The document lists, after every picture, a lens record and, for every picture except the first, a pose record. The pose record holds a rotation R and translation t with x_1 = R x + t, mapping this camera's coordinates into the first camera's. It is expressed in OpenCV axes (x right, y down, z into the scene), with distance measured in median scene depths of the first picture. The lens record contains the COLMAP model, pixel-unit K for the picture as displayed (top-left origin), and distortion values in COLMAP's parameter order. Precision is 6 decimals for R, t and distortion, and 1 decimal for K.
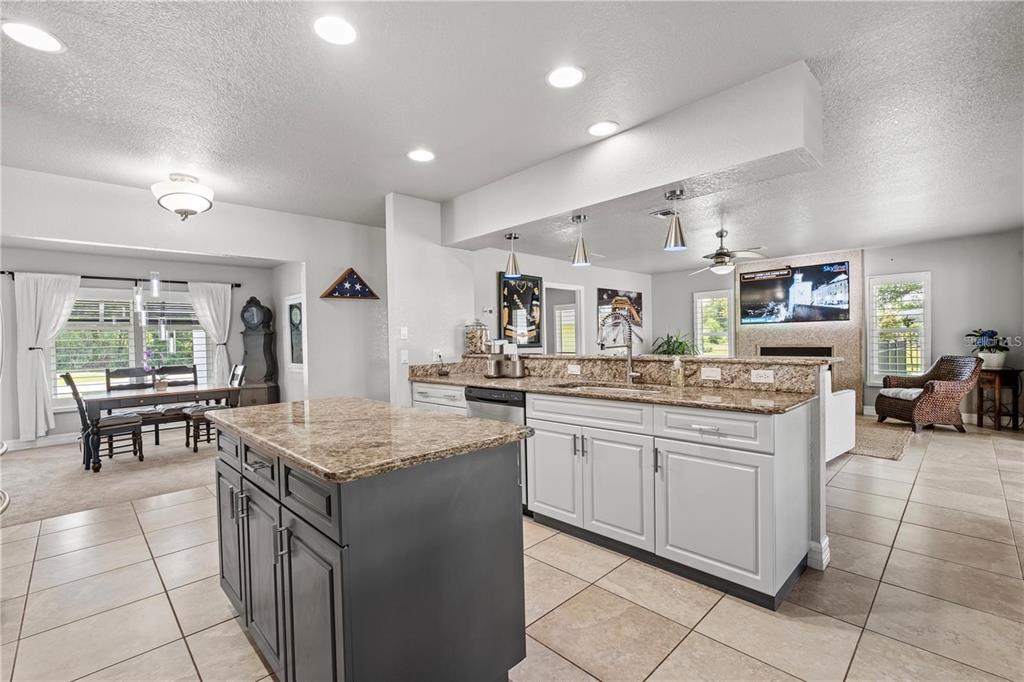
lens RADIAL K [[458.3, 0, 515.7], [0, 458.3, 349.6], [0, 0, 1]] dist [-0.000571, -0.000205]
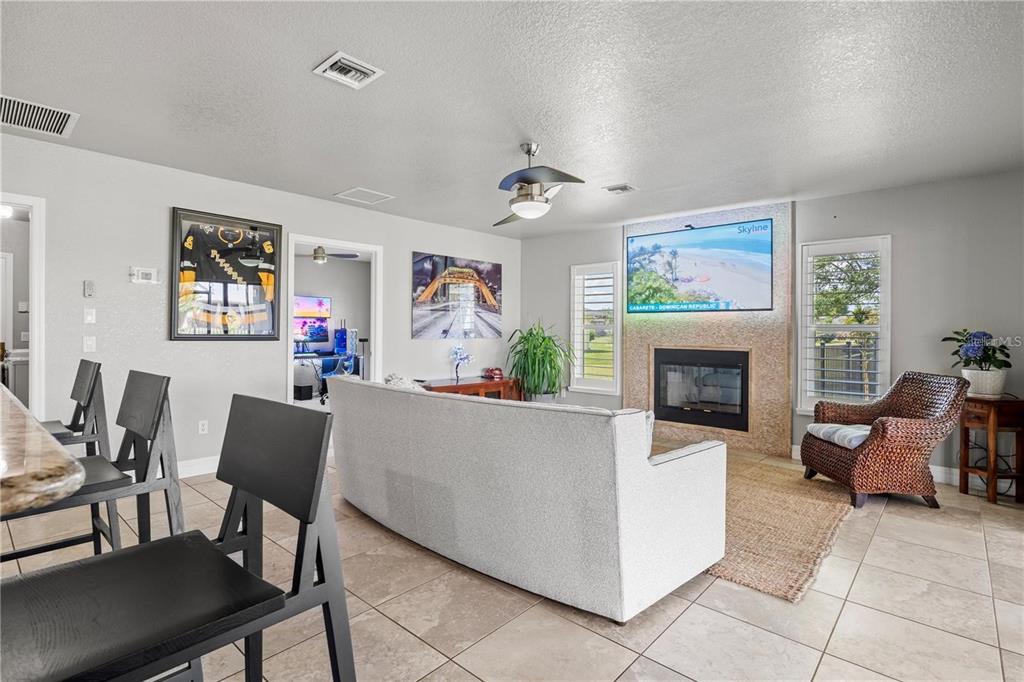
lens RADIAL K [[500.9, 0, 514.2], [0, 500.9, 330.3], [0, 0, 1]] dist [-0.000374, 0.000340]
pose [[0.998021, 0.026705, 0.056930, 0.371701], [-0.025583, 0.999466, -0.020340, -0.014288], [-0.057443, 0.018843, 0.998171, 0.363479]]
